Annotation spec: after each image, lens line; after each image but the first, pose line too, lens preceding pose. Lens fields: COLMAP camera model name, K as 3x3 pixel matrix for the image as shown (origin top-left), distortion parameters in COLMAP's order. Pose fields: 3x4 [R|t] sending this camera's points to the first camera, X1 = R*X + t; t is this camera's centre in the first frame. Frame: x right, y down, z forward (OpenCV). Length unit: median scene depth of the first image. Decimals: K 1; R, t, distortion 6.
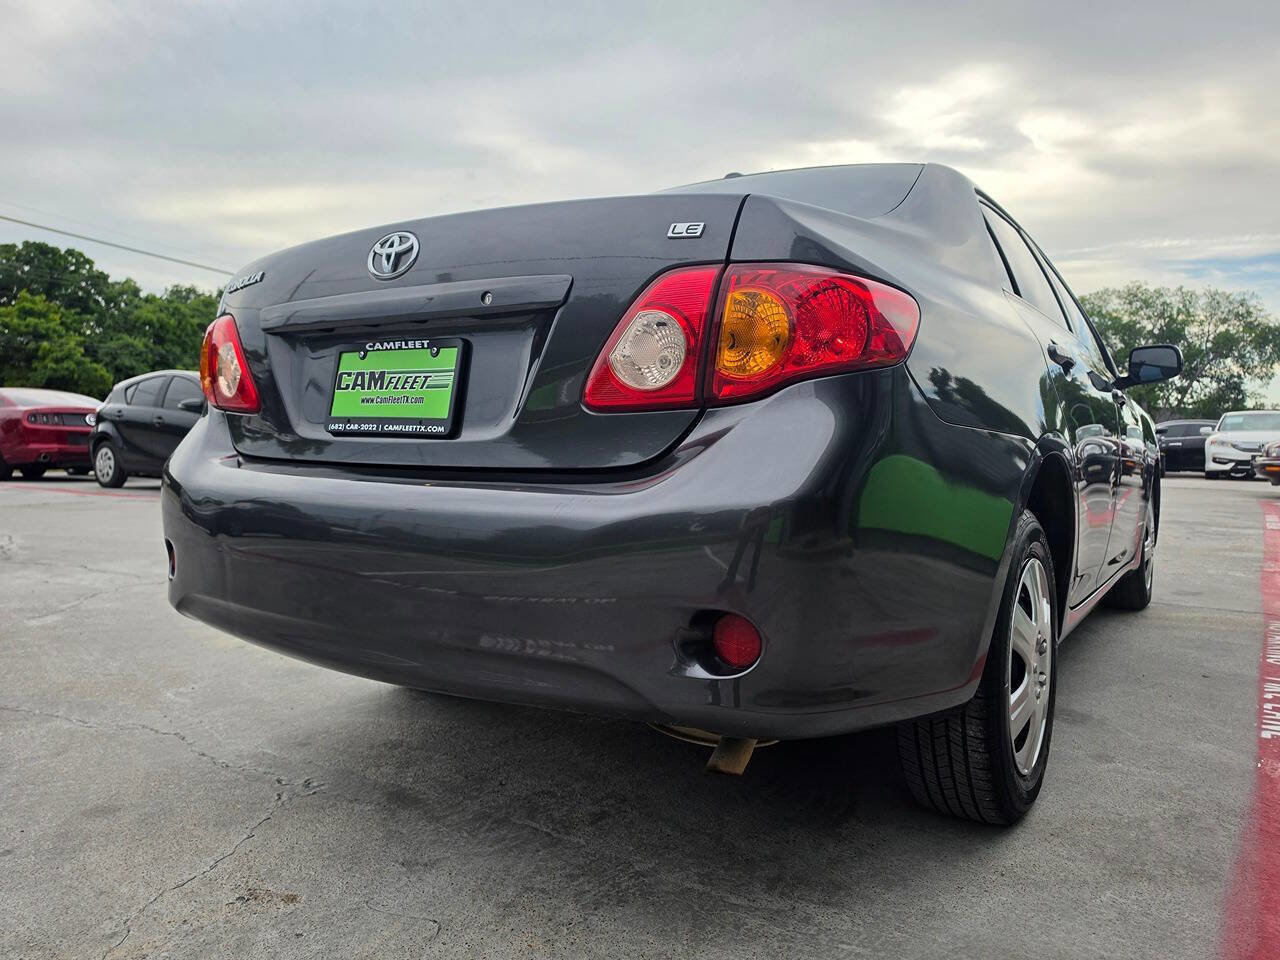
lens RADIAL K [[892.8, 0, 643.6], [0, 892.8, 474.2], [0, 0, 1]] dist [0.007260, -0.012743]
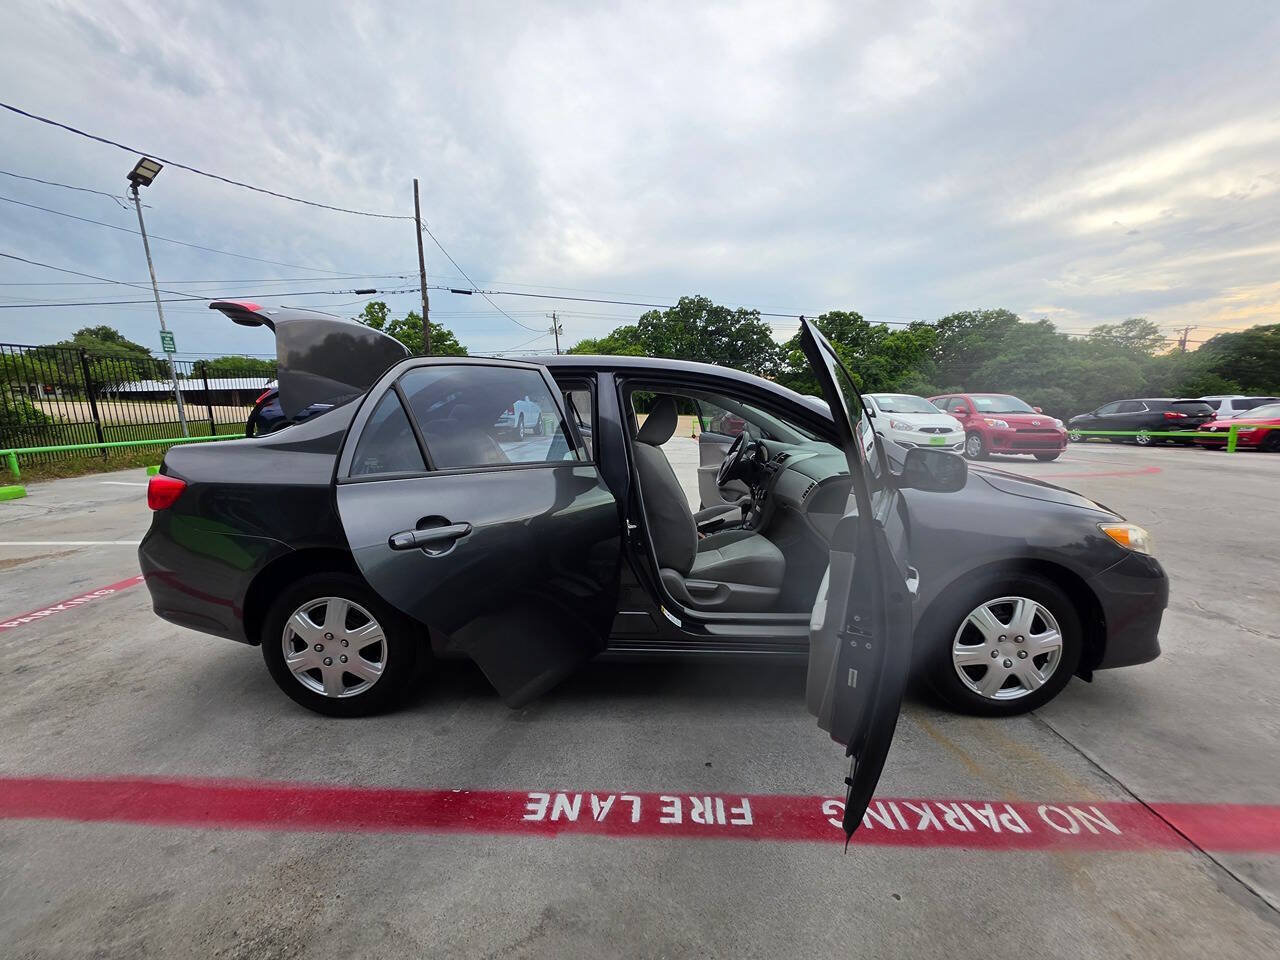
lens RADIAL K [[515.2, 0, 638.7], [0, 515.2, 487.5], [0, 0, 1]] dist [-0.002379, 0.000757]
pose [[0.543720, 0.118613, -0.830843, 1.698070], [-0.027520, 0.991950, 0.123604, -0.292960], [0.838815, -0.044341, 0.542607, 0.961053]]
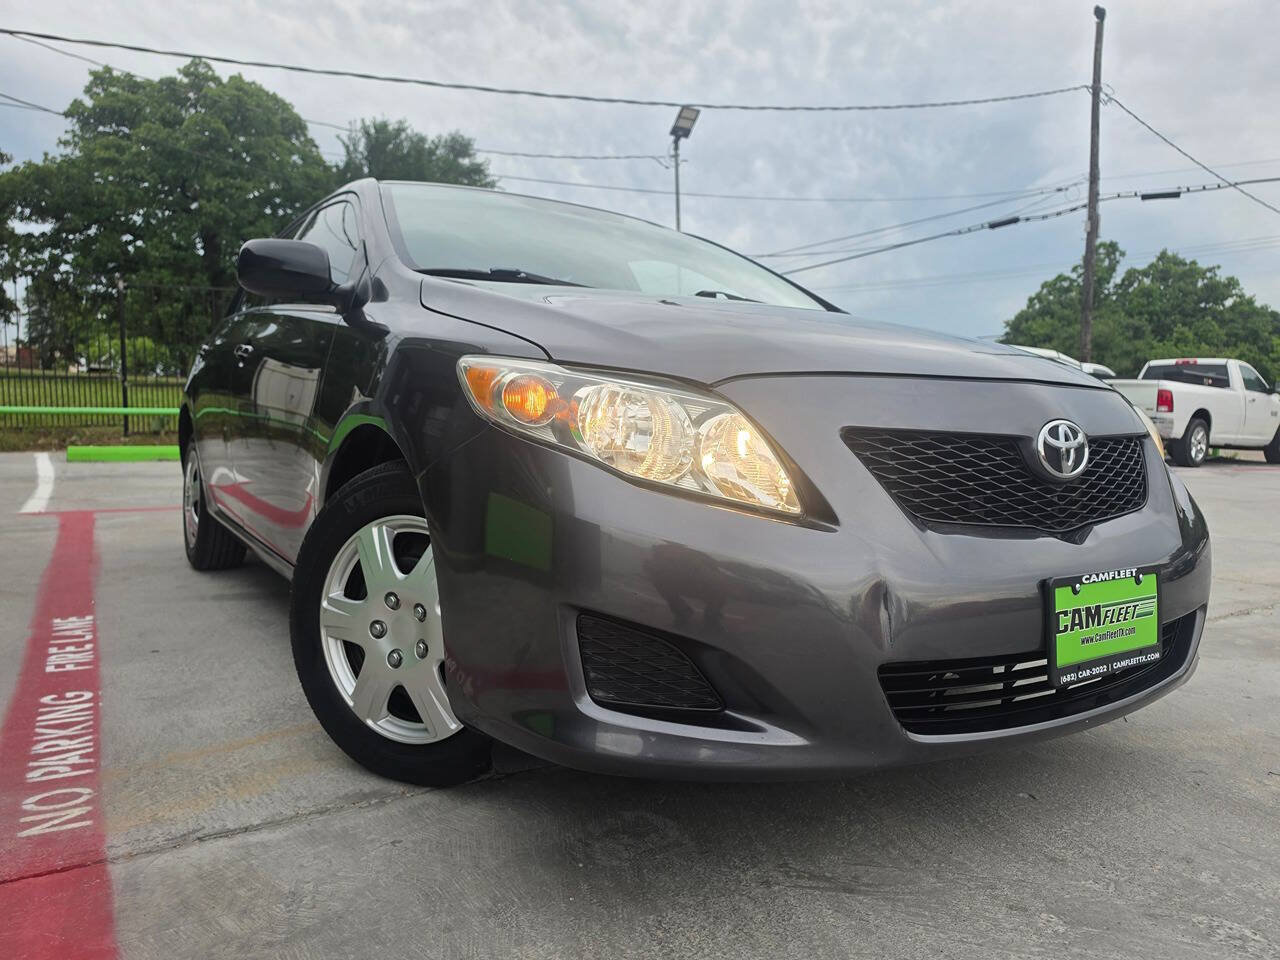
lens RADIAL K [[892.8, 0, 642.0], [0, 892.8, 483.5], [0, 0, 1]] dist [0.007260, -0.012743]
pose [[-0.389975, 0.048293, -0.919558, 2.001636], [-0.071191, 0.994054, 0.082397, -0.078846], [0.918069, 0.097597, -0.384218, 2.829925]]
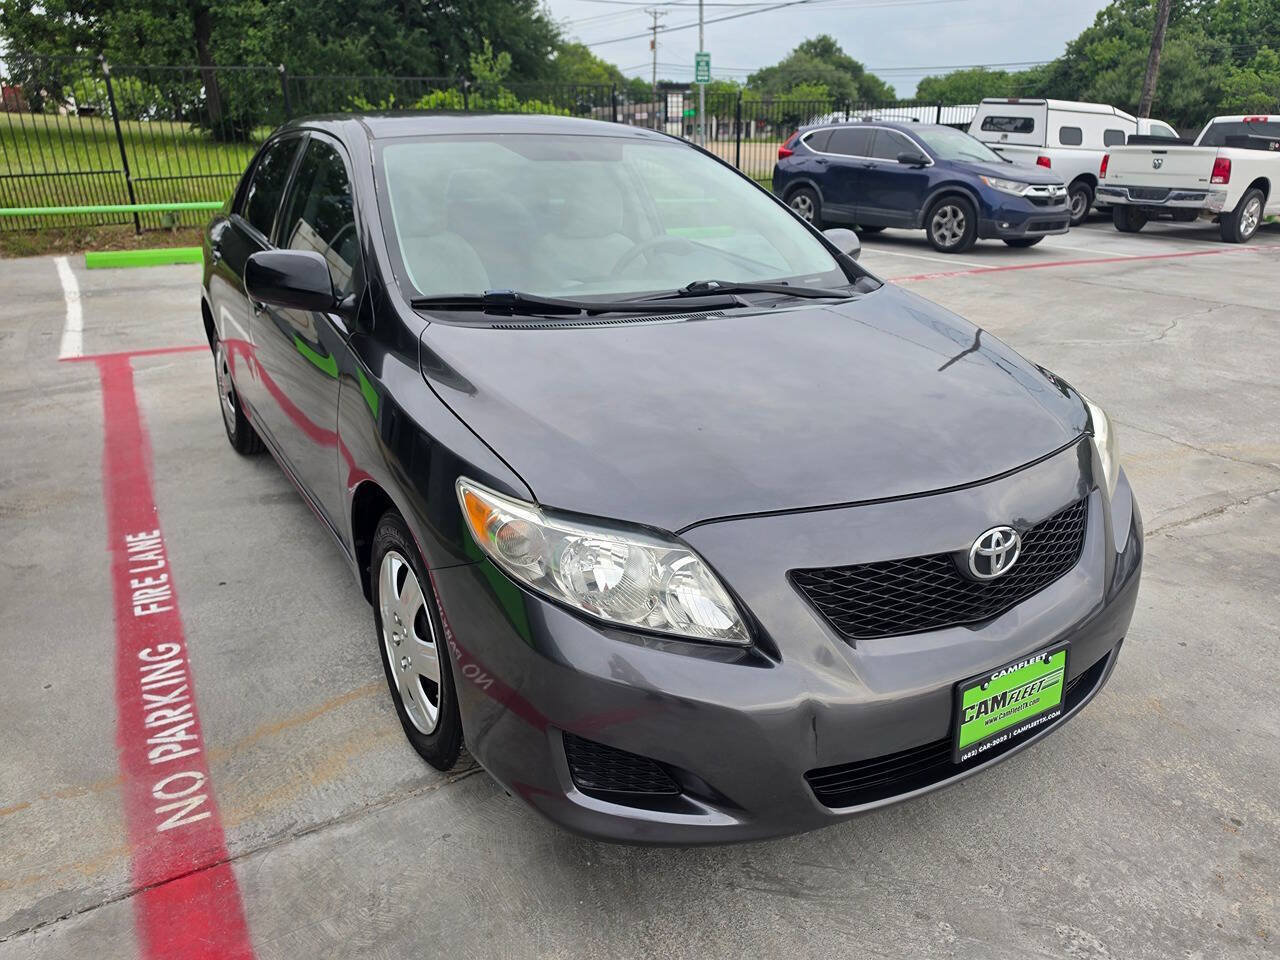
lens RADIAL K [[892.8, 0, 627.3], [0, 892.8, 490.3], [0, 0, 1]] dist [0.007260, -0.012743]
pose [[-0.424007, 0.309447, -0.851153, 2.031618], [-0.058794, 0.928428, 0.366830, -0.443113], [0.903748, 0.205581, -0.375467, 2.845117]]
